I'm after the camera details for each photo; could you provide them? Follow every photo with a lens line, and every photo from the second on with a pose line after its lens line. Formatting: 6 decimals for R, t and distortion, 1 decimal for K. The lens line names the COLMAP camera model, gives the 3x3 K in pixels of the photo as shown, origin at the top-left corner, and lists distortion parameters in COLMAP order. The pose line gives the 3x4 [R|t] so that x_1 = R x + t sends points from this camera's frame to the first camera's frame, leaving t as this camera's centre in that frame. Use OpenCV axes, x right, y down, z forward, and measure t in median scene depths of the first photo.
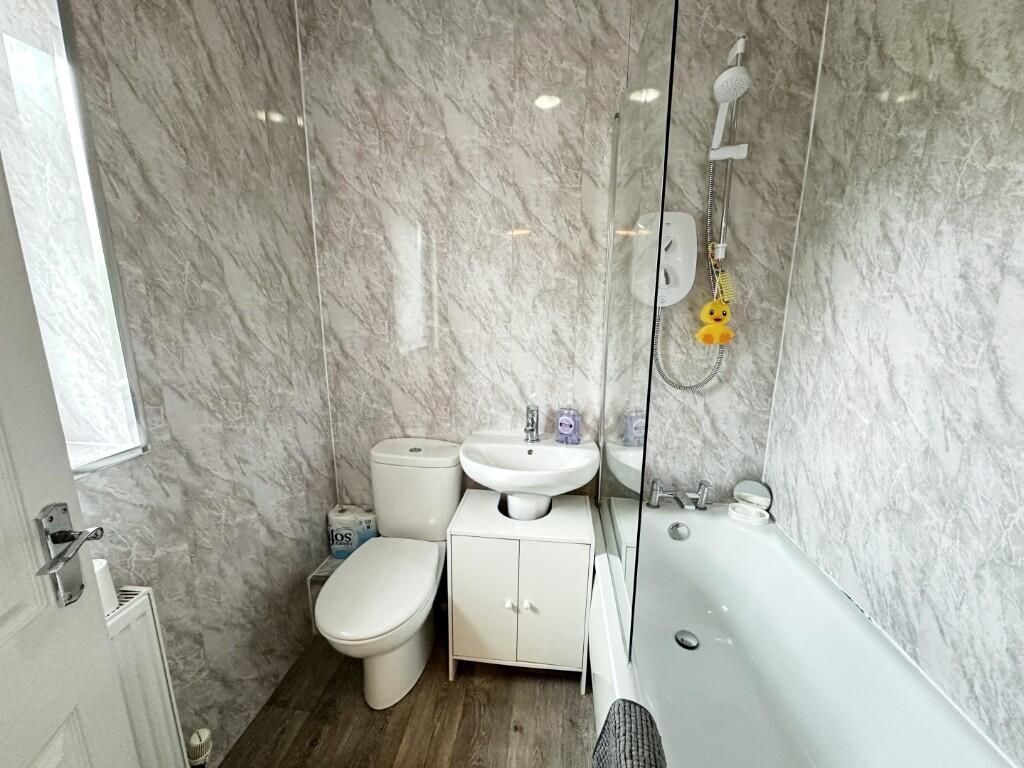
lens RADIAL K [[406.1, 0, 512.1], [0, 406.1, 382.9], [0, 0, 1]] dist [-0.000905, -0.000274]
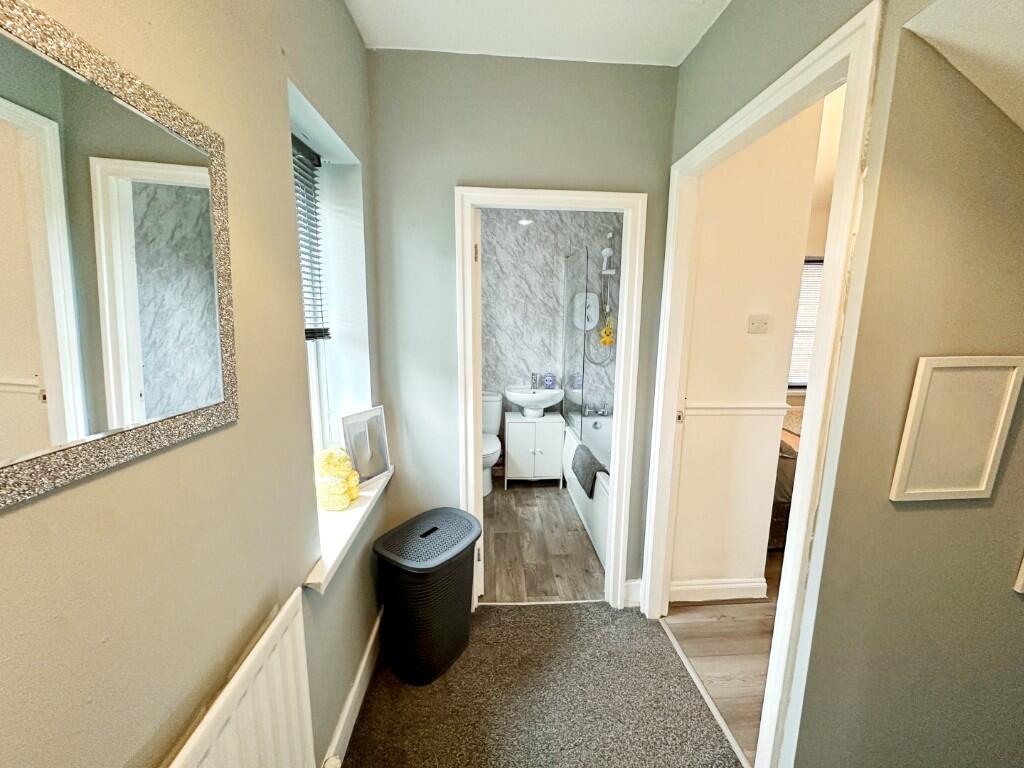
lens RADIAL K [[406.1, 0, 512.4], [0, 406.1, 384.4], [0, 0, 1]] dist [-0.000905, -0.000274]
pose [[0.985737, -0.022822, 0.166741, -0.492397], [0.028701, 0.999045, -0.032934, 0.209251], [-0.165830, 0.037250, 0.985451, -1.341300]]
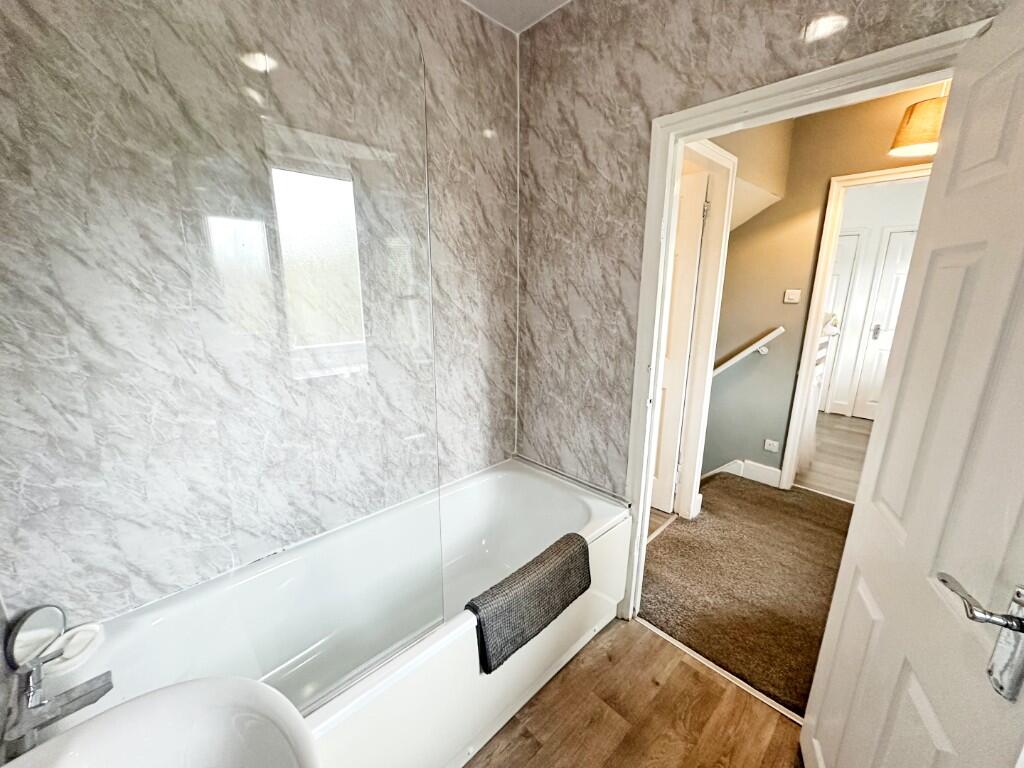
lens RADIAL K [[406.1, 0, 515.3], [0, 406.1, 385.3], [0, 0, 1]] dist [-0.000905, -0.000274]
pose [[-0.768685, -0.160814, 0.619082, -0.312320], [0.121544, 0.913520, 0.388212, -0.239743], [-0.627973, 0.373659, -0.682663, 0.887728]]
